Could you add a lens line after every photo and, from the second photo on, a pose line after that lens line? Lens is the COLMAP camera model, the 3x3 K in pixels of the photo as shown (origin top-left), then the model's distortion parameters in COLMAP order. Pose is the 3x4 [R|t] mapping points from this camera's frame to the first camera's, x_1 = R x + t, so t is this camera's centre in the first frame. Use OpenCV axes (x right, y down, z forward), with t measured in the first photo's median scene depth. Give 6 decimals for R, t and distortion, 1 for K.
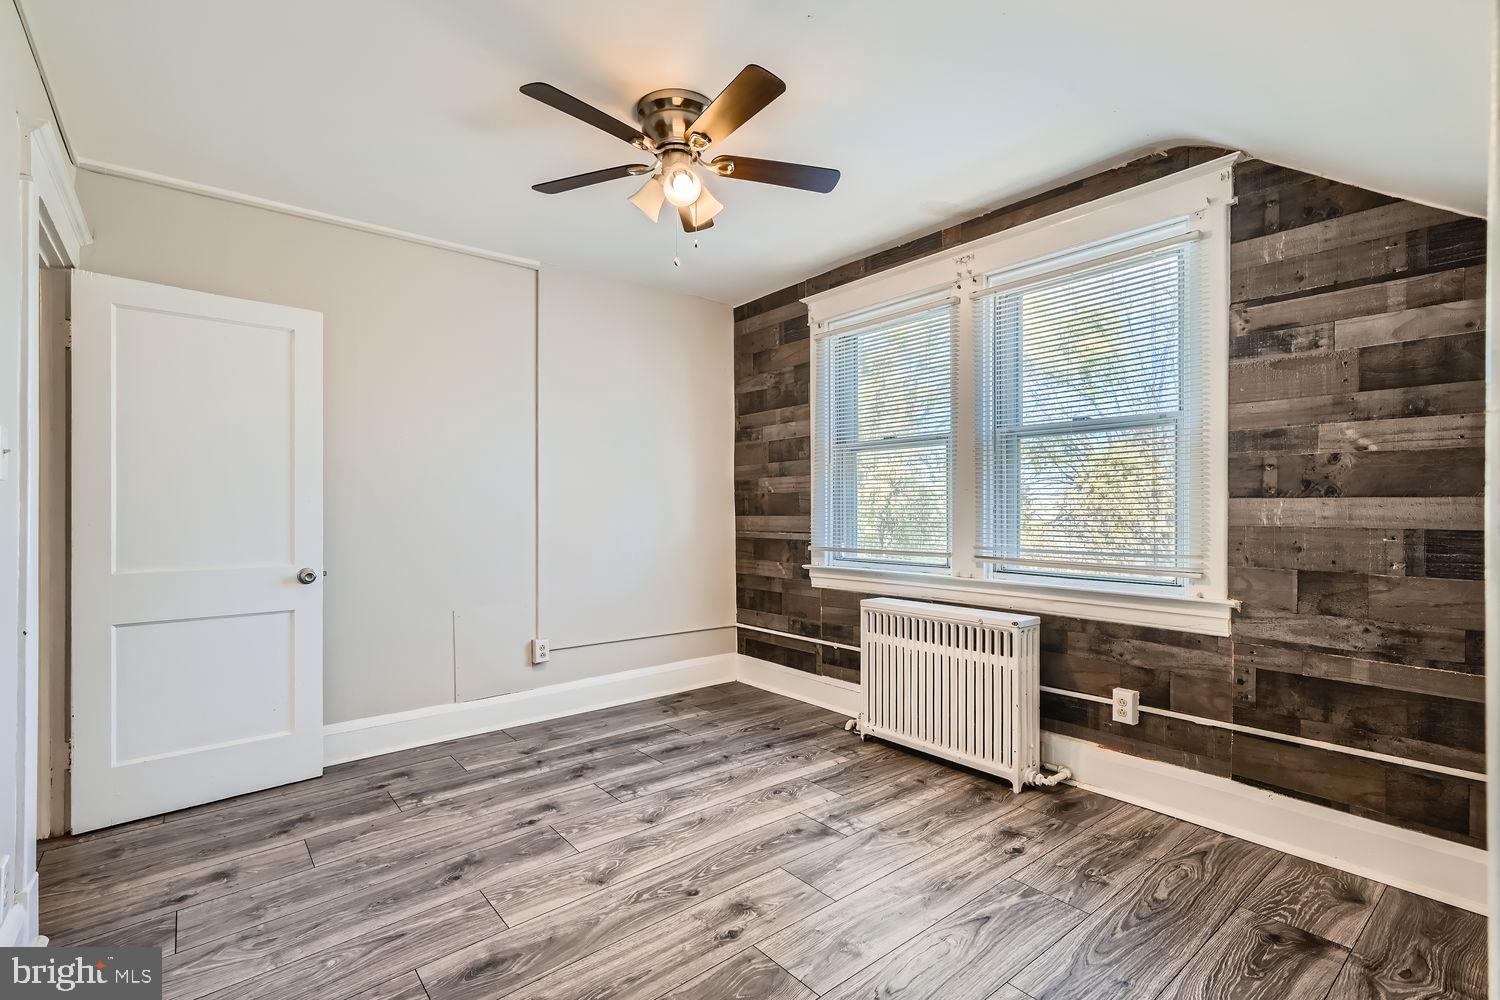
lens RADIAL K [[704.7, 0, 749.5], [0, 704.7, 499.5], [0, 0, 1]] dist [-0.000100, -0.001504]
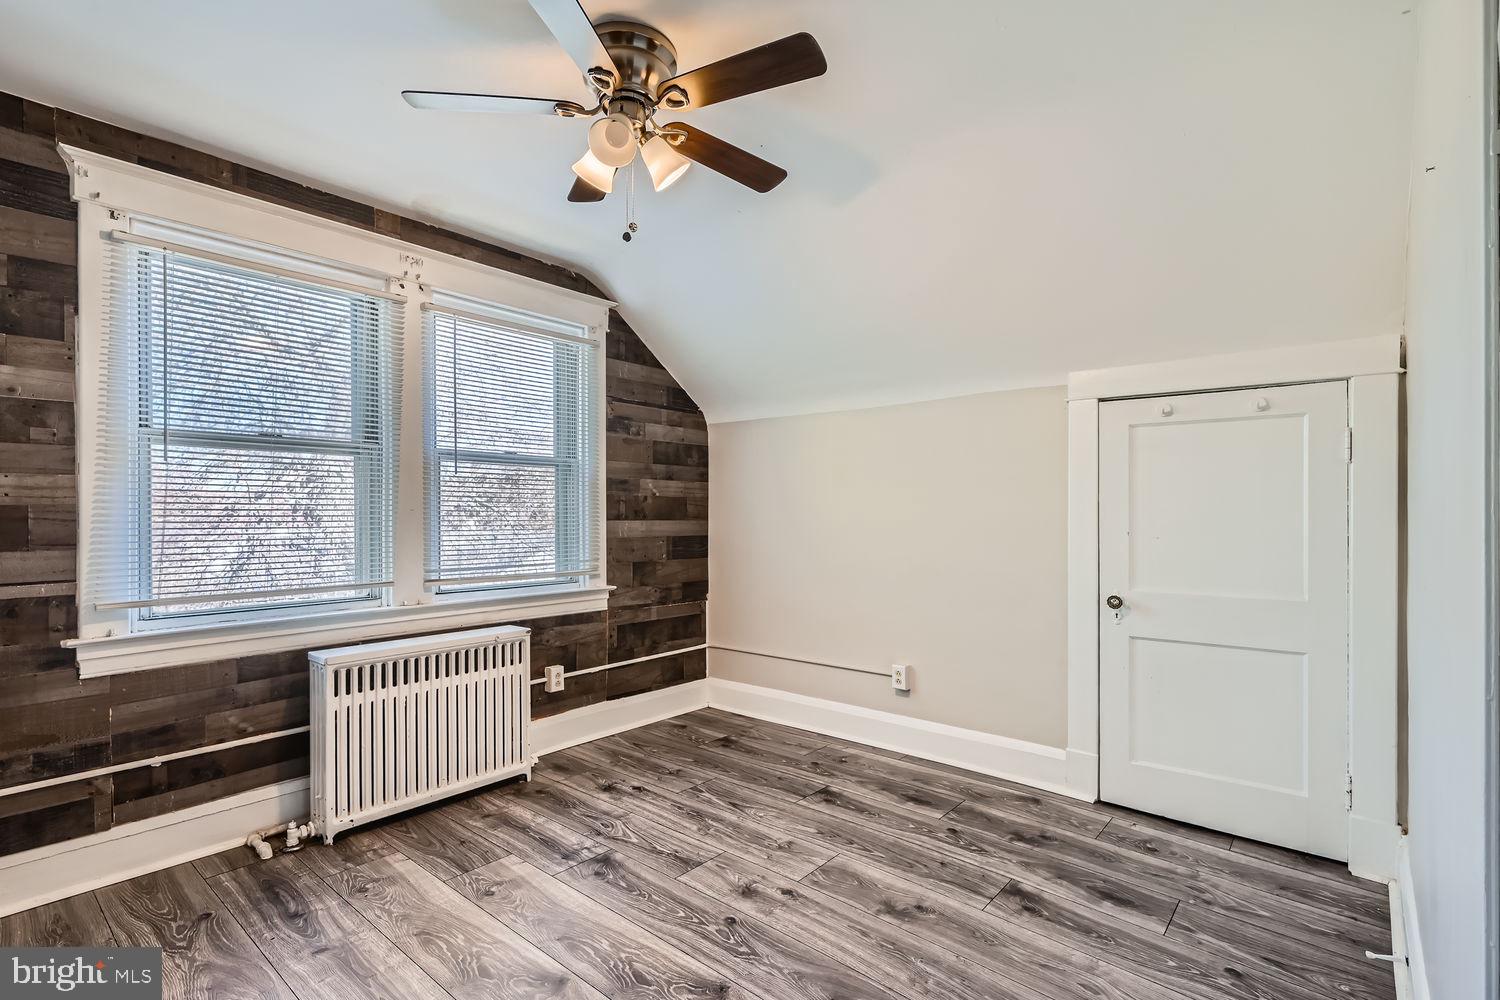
lens RADIAL K [[704.7, 0, 740.9], [0, 704.7, 507.4], [0, 0, 1]] dist [-0.000100, -0.001504]
pose [[-0.180140, 0.012038, 0.983567, -0.904959], [-0.010550, 0.999844, -0.014169, -0.011953], [-0.983584, -0.012929, -0.179985, 0.988289]]
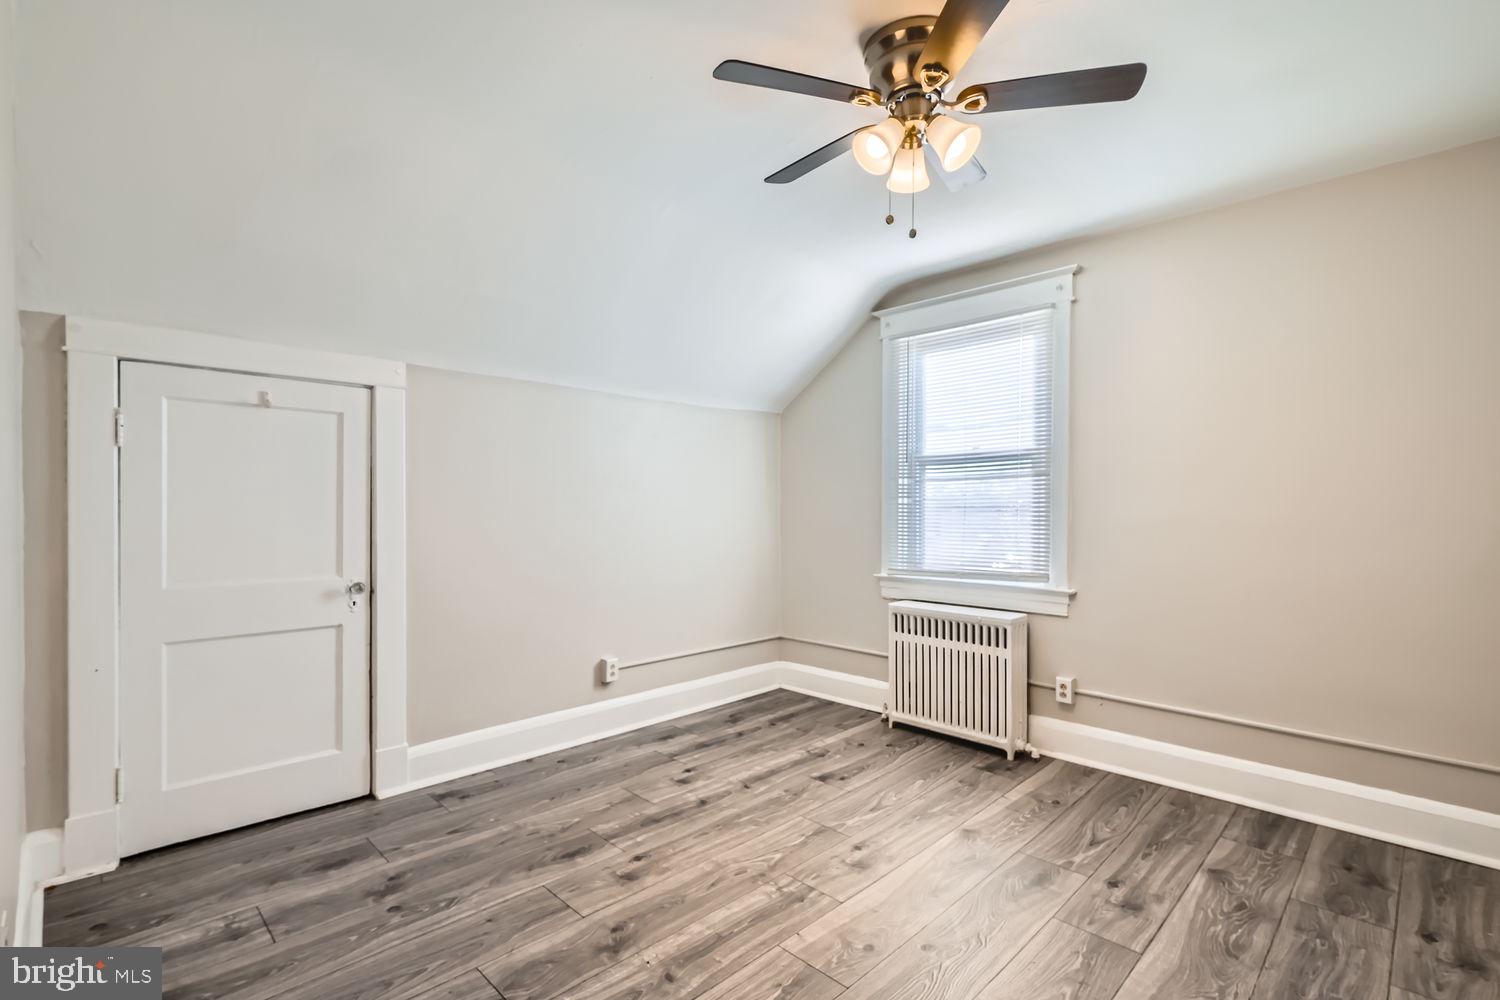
lens RADIAL K [[704.7, 0, 741.6], [0, 704.7, 510.8], [0, 0, 1]] dist [-0.000100, -0.001504]
pose [[-0.995646, 0.007502, -0.092918, 0.300682], [0.007897, 0.999961, -0.003881, -0.013590], [0.092885, -0.004598, -0.995666, 1.937488]]
